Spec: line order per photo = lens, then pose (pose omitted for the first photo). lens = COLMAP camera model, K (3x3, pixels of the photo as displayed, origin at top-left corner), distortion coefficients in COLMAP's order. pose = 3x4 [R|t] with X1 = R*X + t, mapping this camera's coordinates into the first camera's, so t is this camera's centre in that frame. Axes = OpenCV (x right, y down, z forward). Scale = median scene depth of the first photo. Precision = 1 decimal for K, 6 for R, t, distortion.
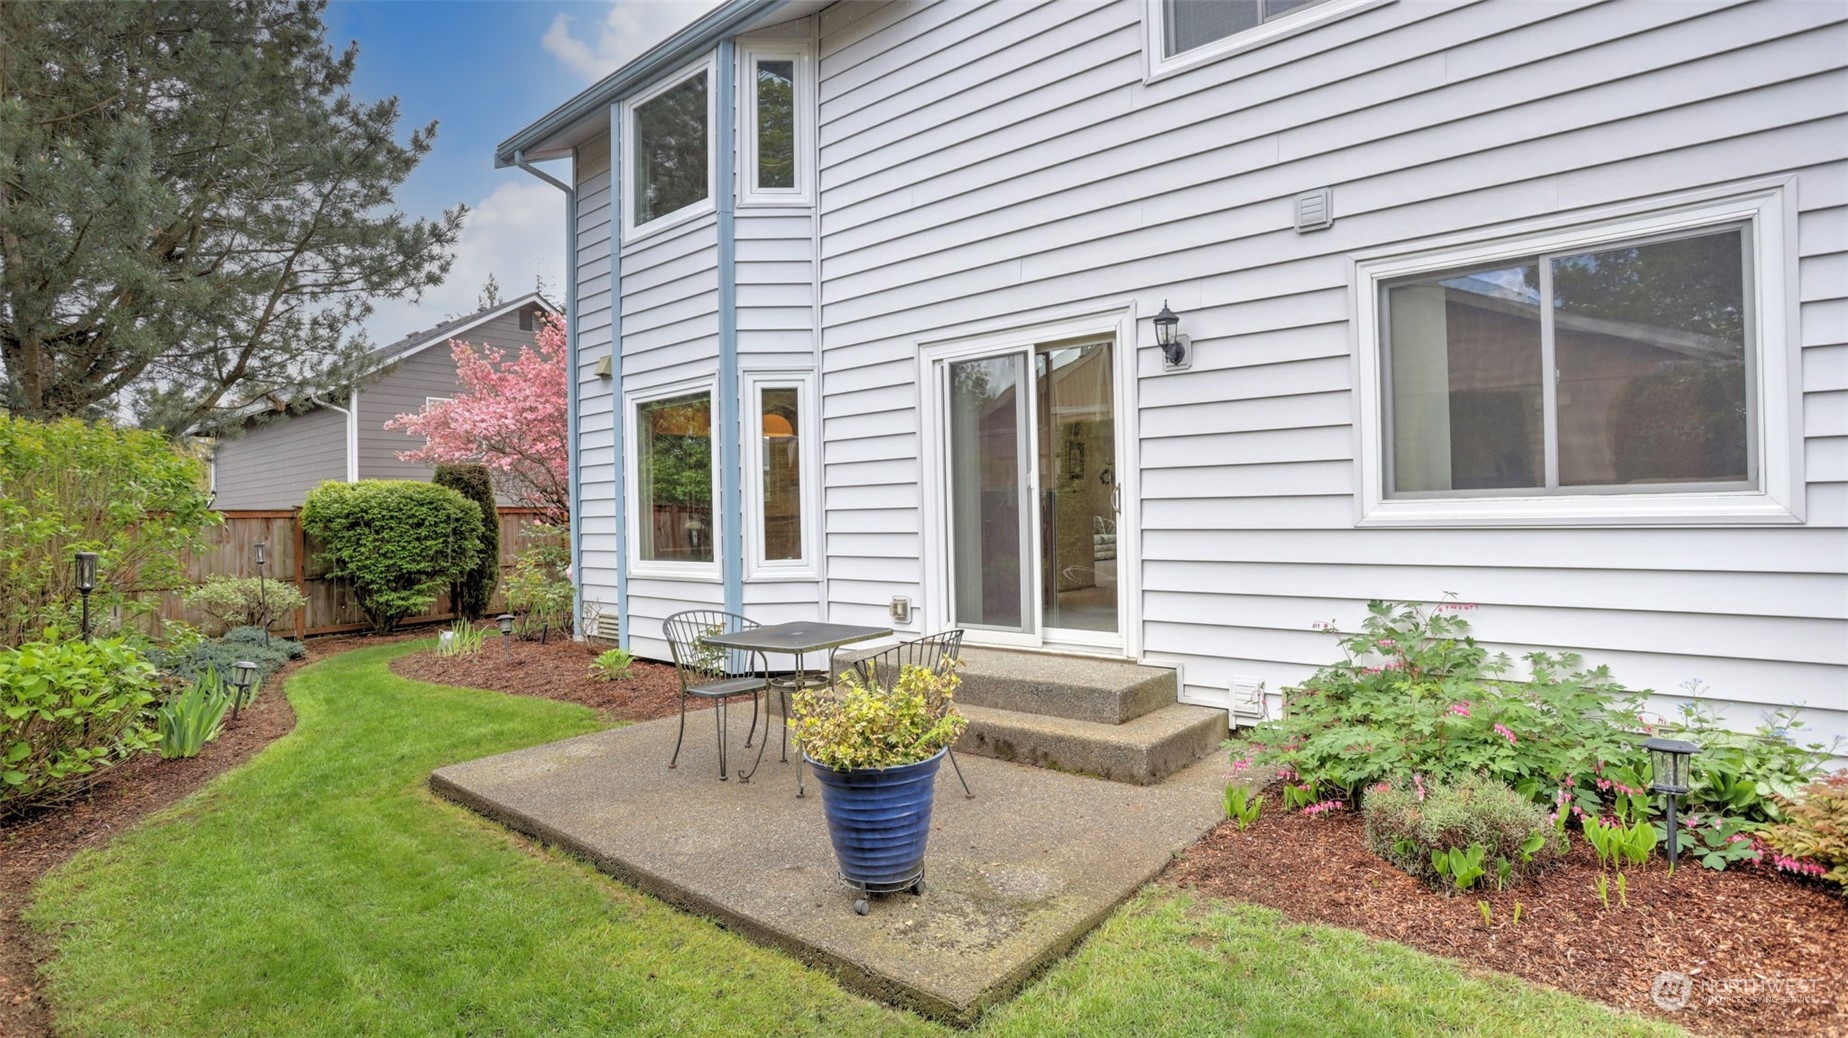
lens RADIAL K [[886.4, 0, 924.7], [0, 886.4, 514.8], [0, 0, 1]] dist [-0.057011, 0.020973]
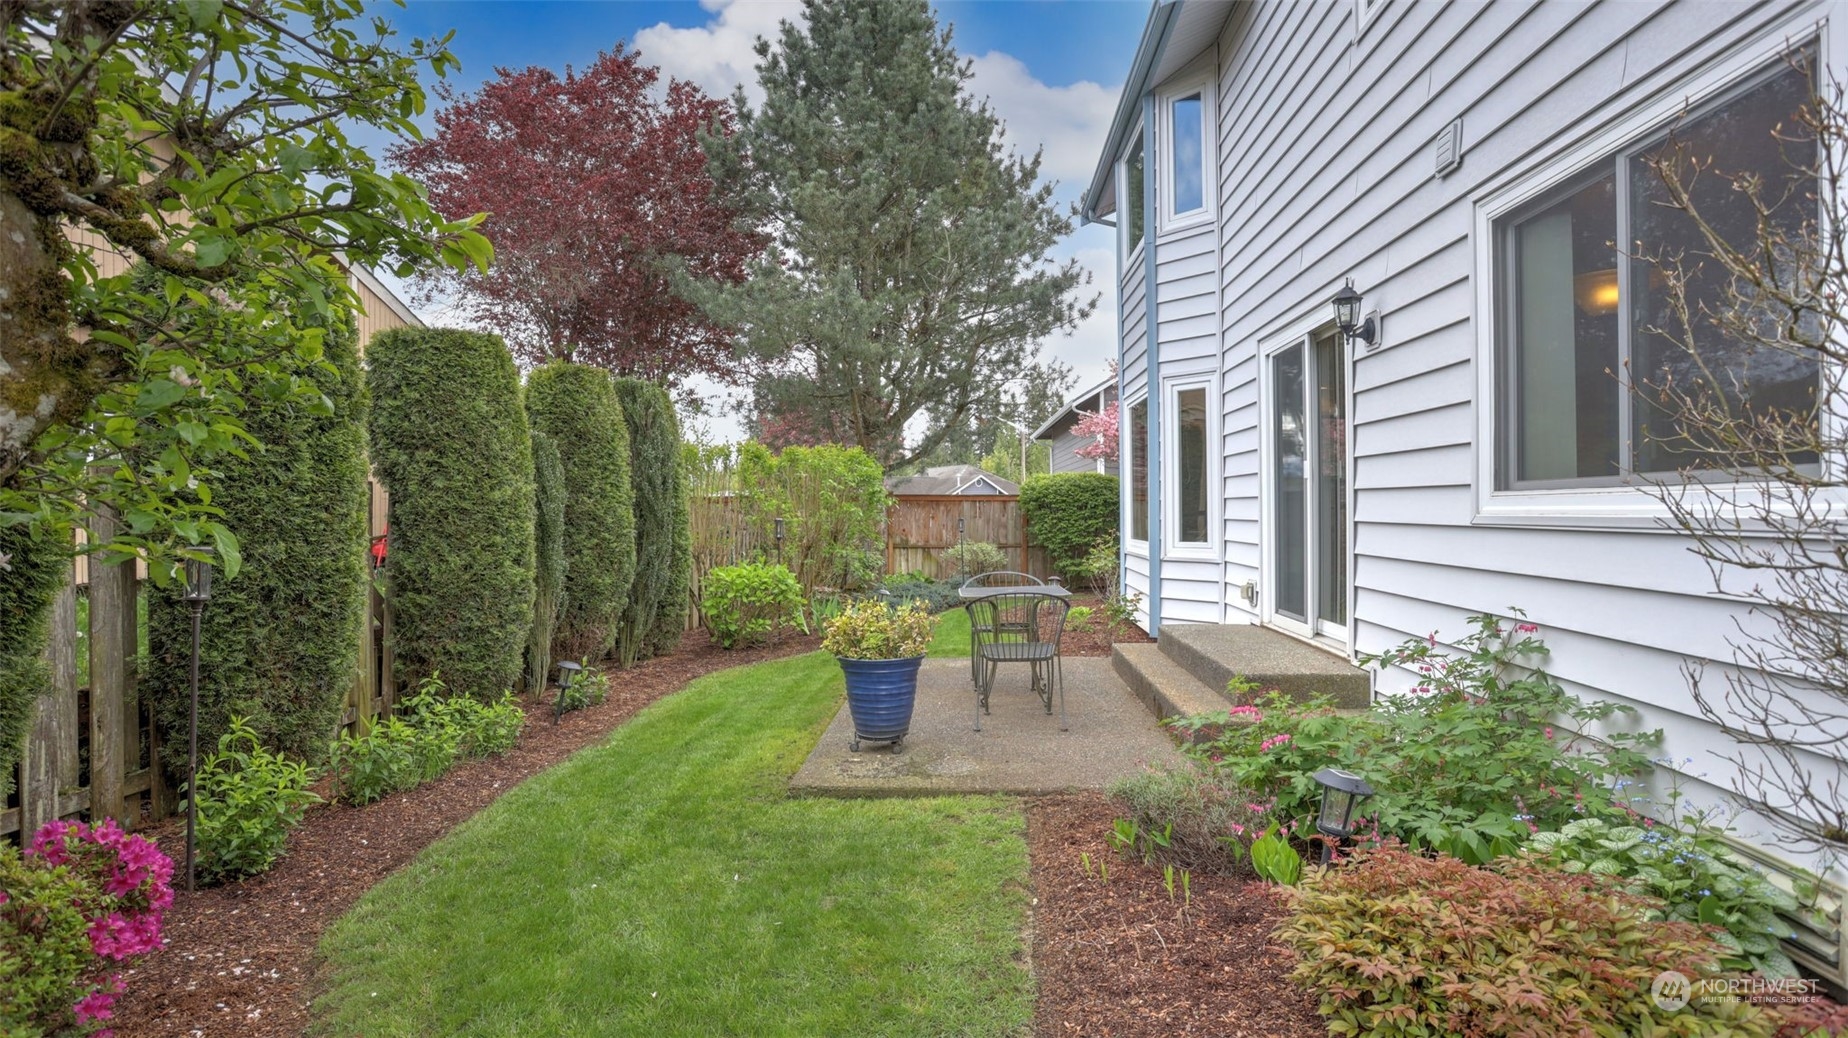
lens RADIAL K [[886.4, 0, 924.7], [0, 886.4, 514.8], [0, 0, 1]] dist [-0.057011, 0.020973]
pose [[0.599788, 0.021833, -0.799861, 0.845434], [-0.008152, 0.999743, 0.021176, -0.008219], [0.800117, -0.006180, 0.599812, 0.090230]]
